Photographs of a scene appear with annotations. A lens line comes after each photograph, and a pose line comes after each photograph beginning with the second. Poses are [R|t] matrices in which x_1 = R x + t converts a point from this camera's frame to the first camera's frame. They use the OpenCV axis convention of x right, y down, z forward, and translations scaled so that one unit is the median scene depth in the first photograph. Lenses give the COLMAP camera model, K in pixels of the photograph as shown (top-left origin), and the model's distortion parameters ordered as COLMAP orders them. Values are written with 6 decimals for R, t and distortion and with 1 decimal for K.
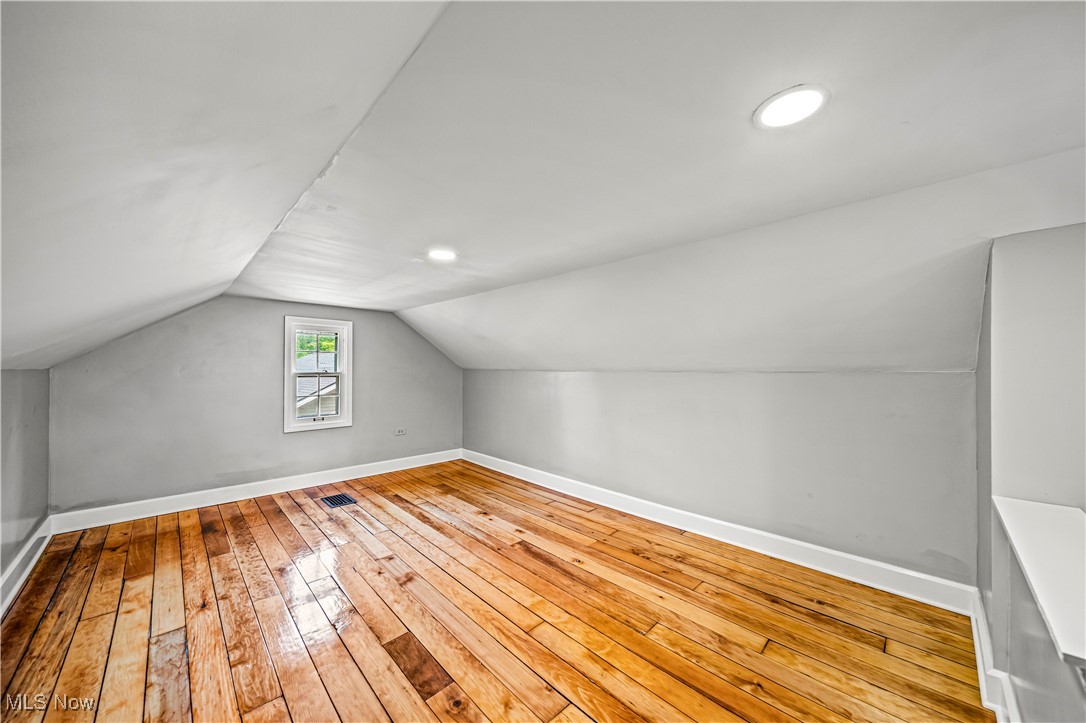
lens RADIAL K [[380.9, 0, 542.7], [0, 380.9, 365.5], [0, 0, 1]] dist [0.000616, -0.000670]
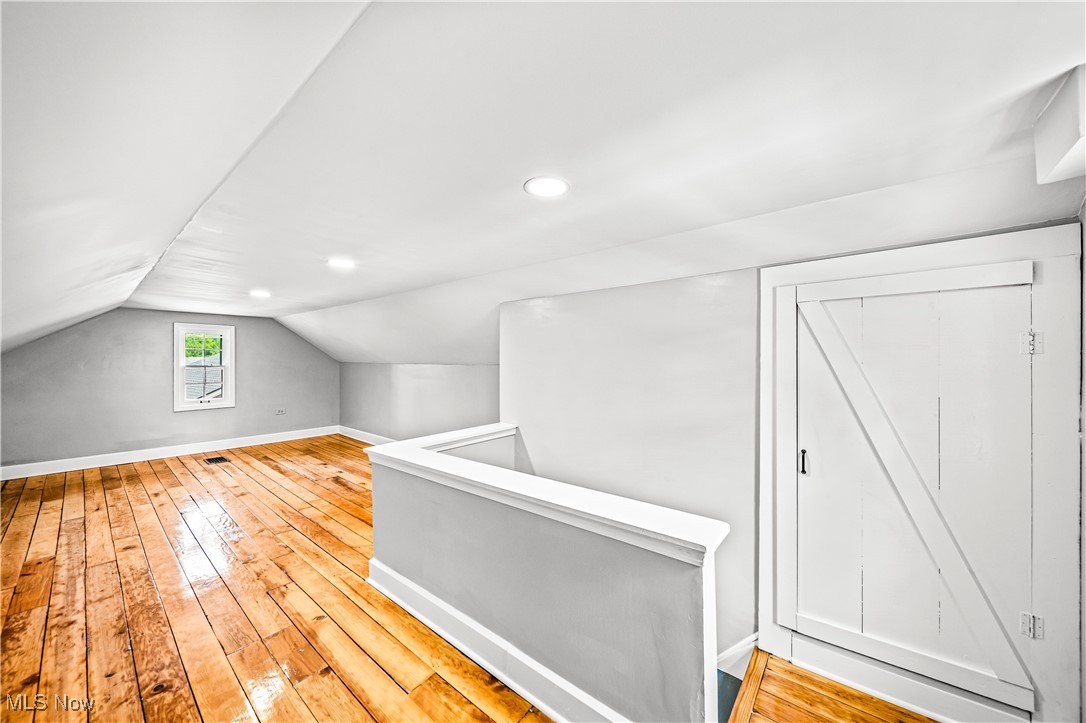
lens RADIAL K [[380.9, 0, 543.6], [0, 380.9, 359.9], [0, 0, 1]] dist [0.000616, -0.000670]
pose [[0.994387, -0.003396, 0.105750, 0.499472], [0.002457, 0.999956, 0.009017, -0.012486], [-0.105776, -0.008706, 0.994352, -0.487370]]
